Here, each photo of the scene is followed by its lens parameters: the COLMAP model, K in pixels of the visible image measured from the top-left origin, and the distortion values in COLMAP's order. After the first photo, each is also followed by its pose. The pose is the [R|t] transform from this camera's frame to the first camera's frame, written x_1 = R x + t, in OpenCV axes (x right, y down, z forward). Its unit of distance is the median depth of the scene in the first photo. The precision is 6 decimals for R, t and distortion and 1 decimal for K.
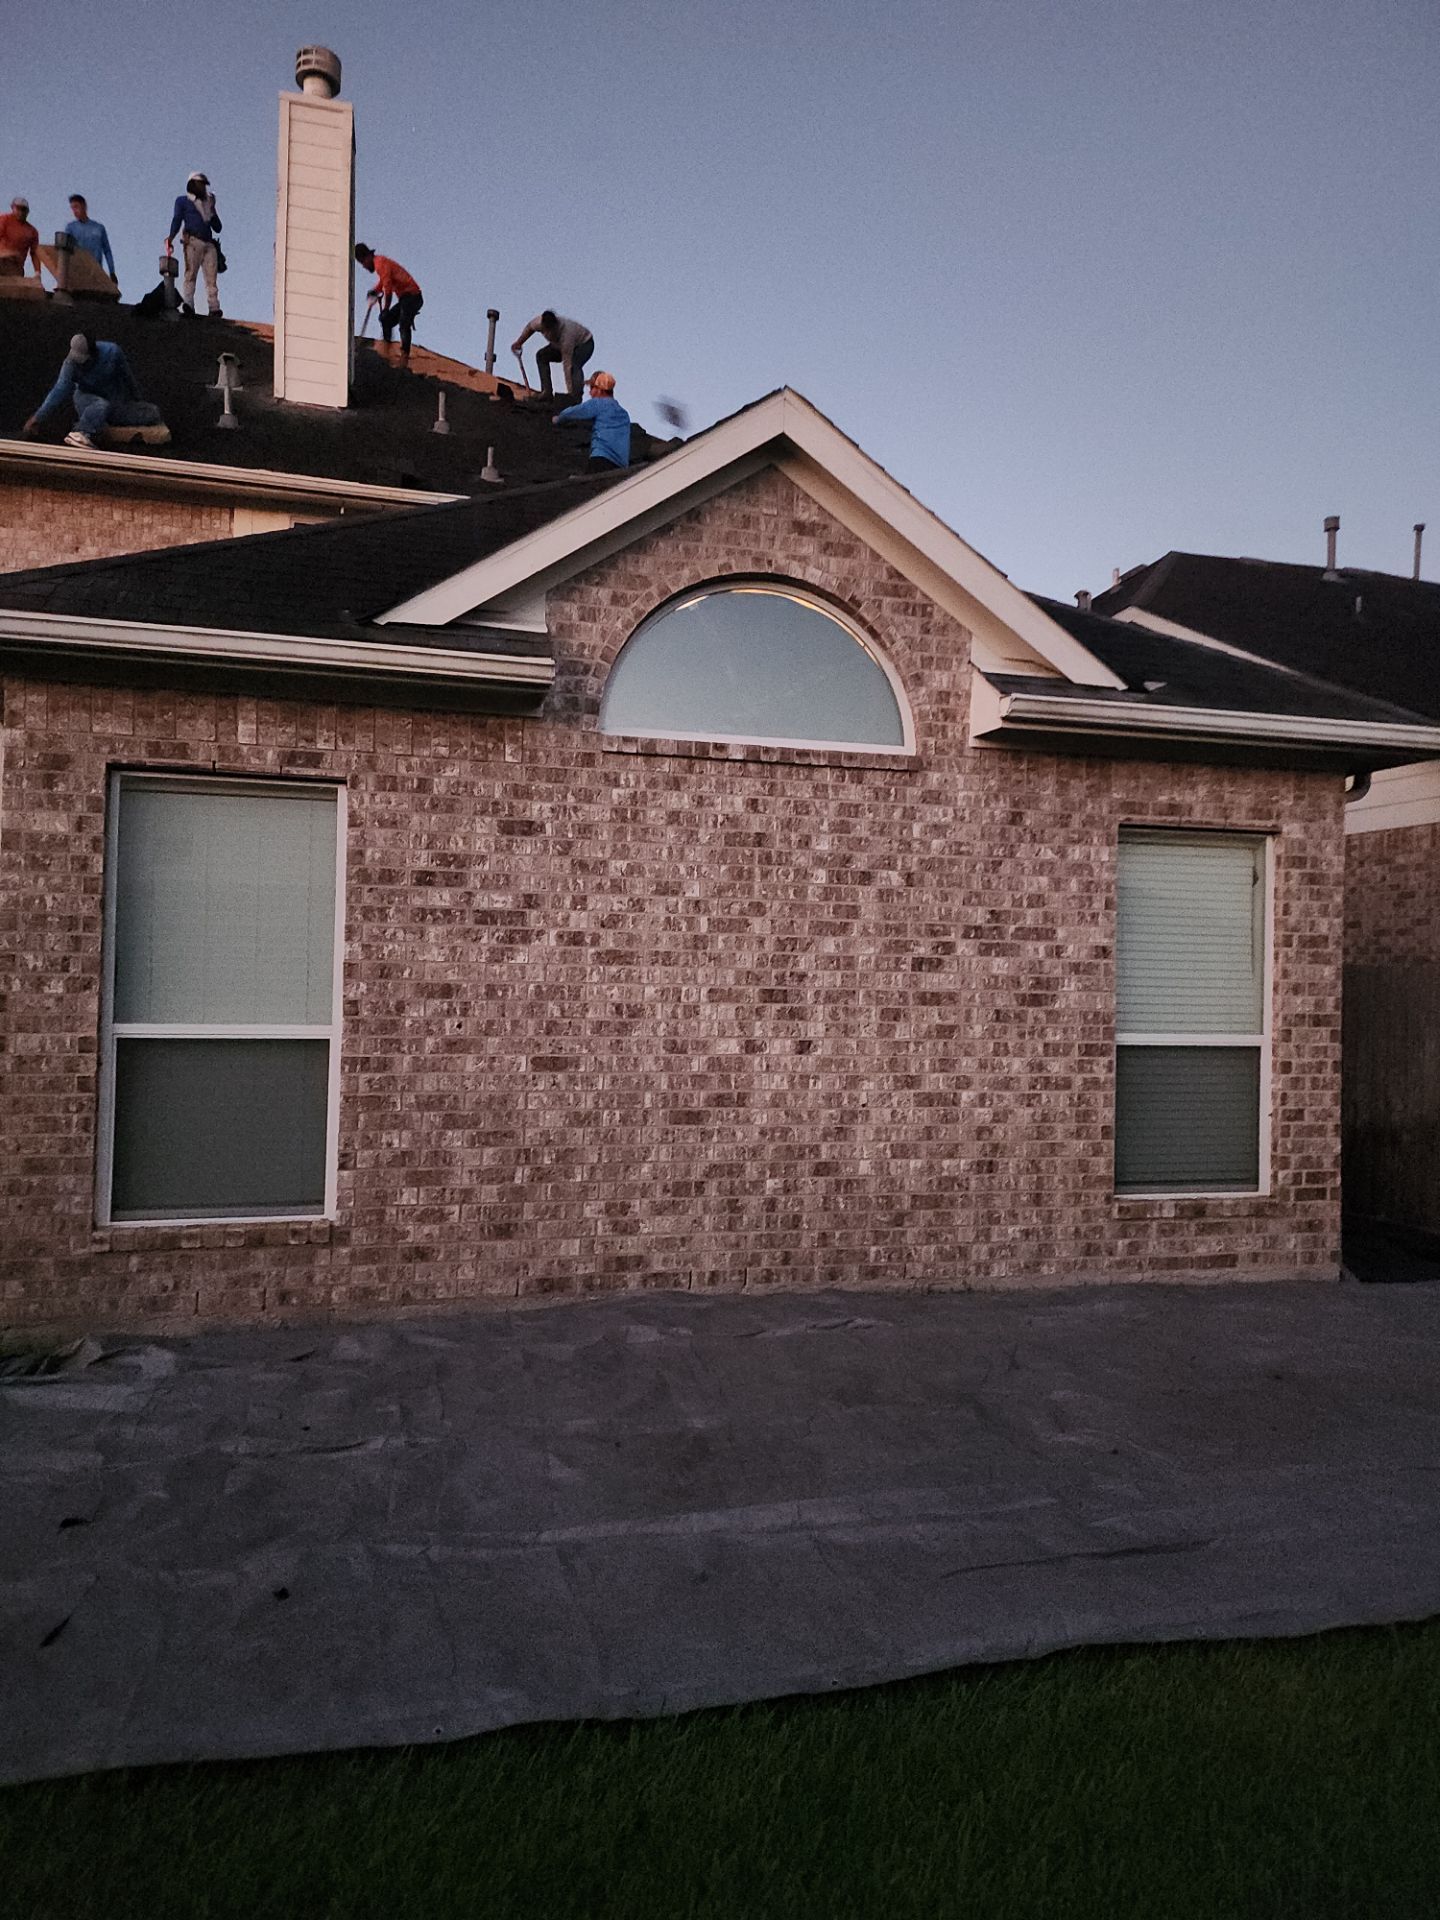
lens RADIAL K [[1279.3, 0, 724.7], [0, 1279.3, 951.4], [0, 0, 1]] dist [0.076230, -0.060805]
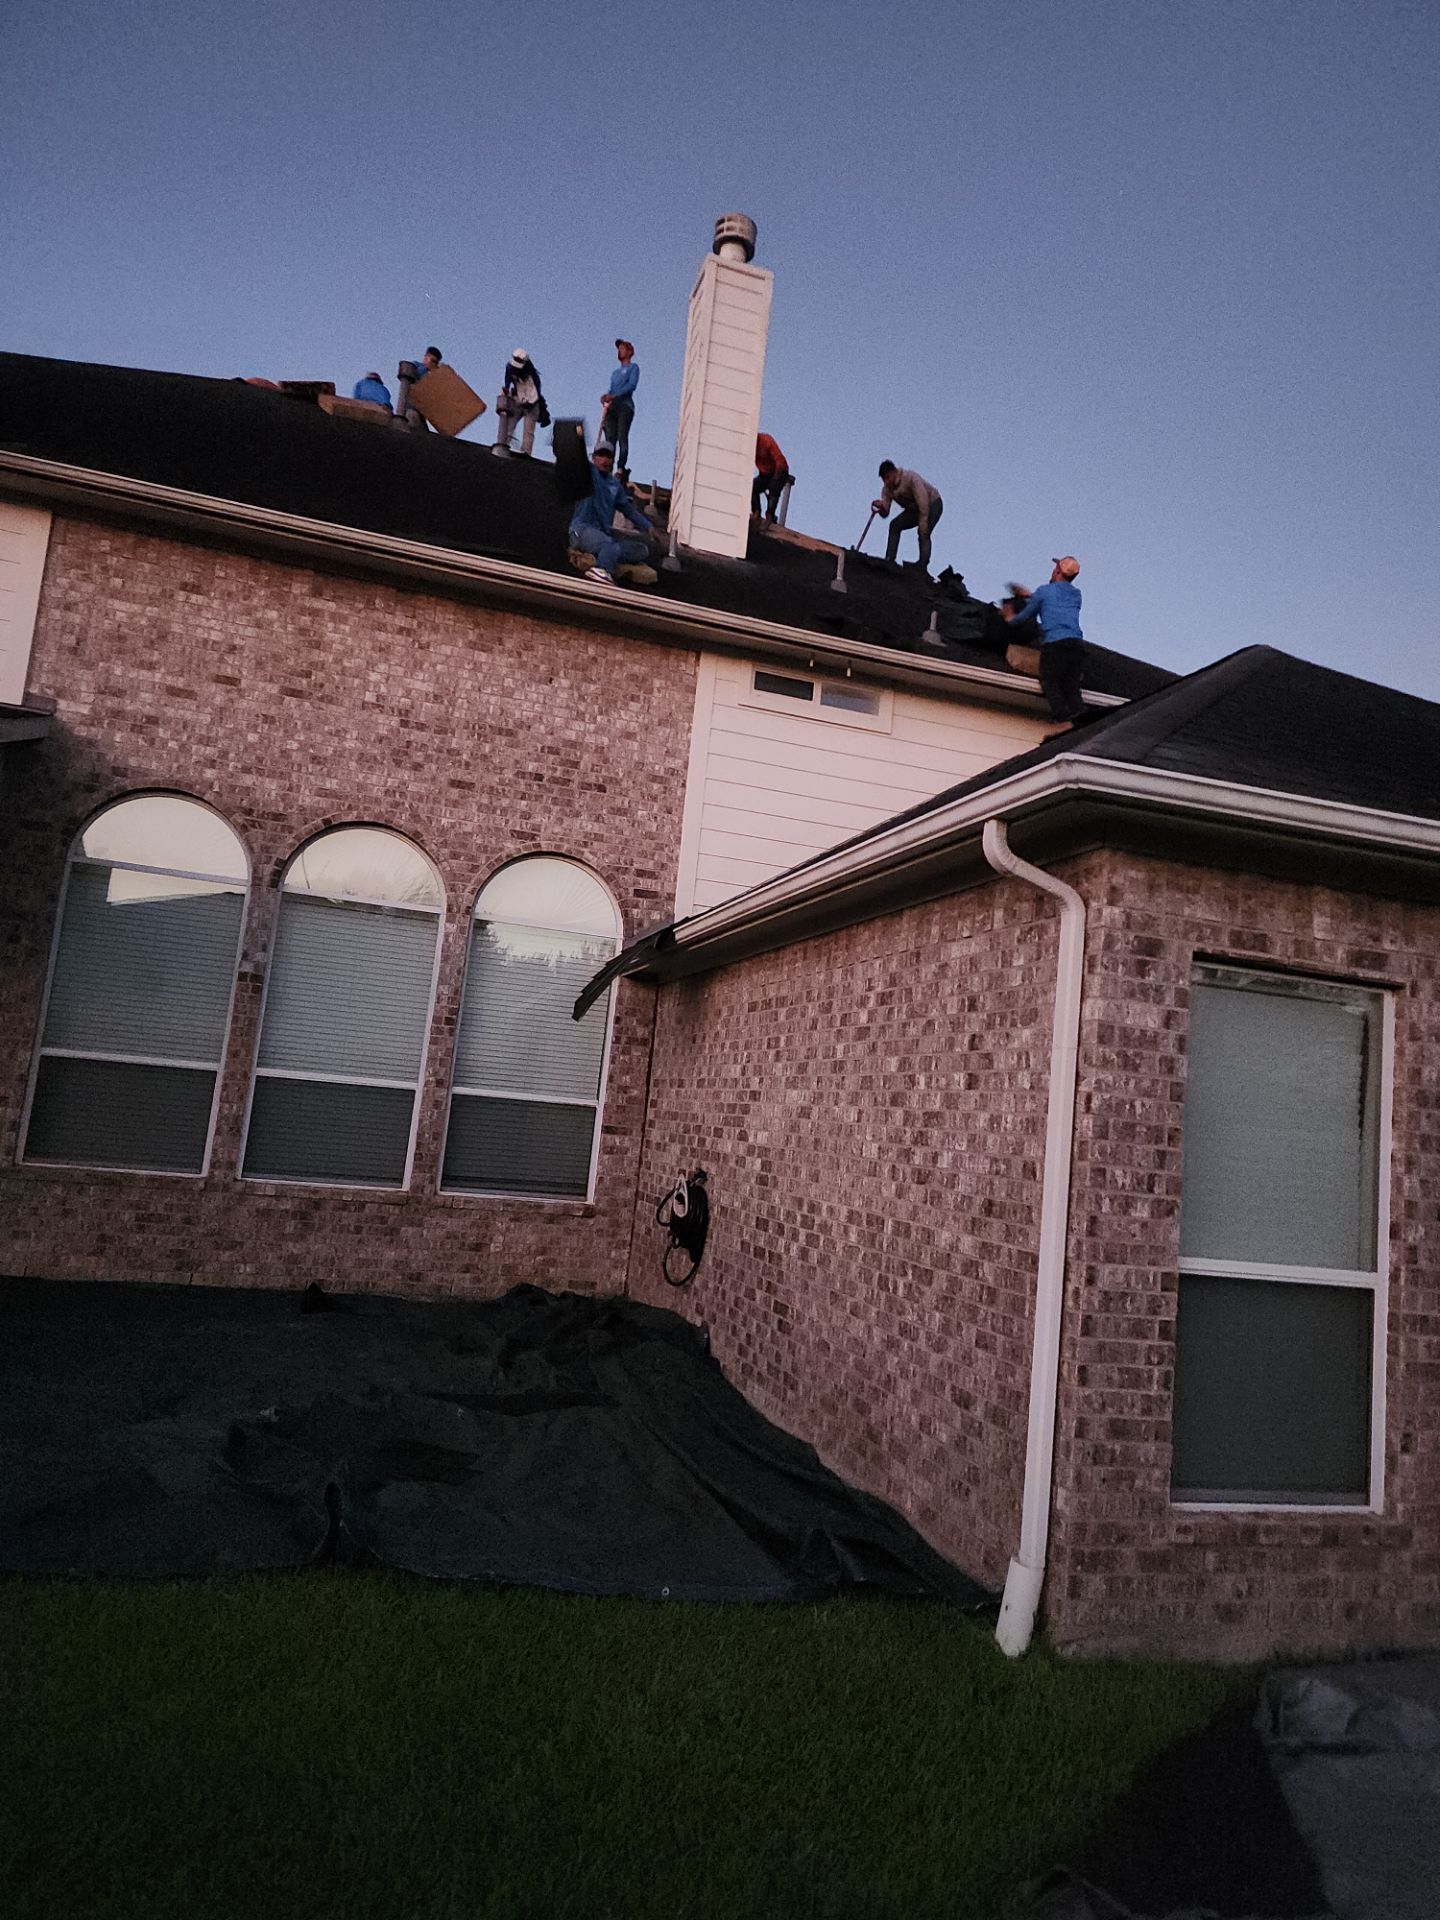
lens RADIAL K [[1279.3, 0, 724.7], [0, 1279.3, 951.4], [0, 0, 1]] dist [0.076230, -0.060805]
pose [[0.995961, 0.080090, 0.040582, -0.824633], [-0.074946, 0.990484, -0.115429, -0.021759], [-0.049441, 0.111922, 0.992486, 0.157394]]
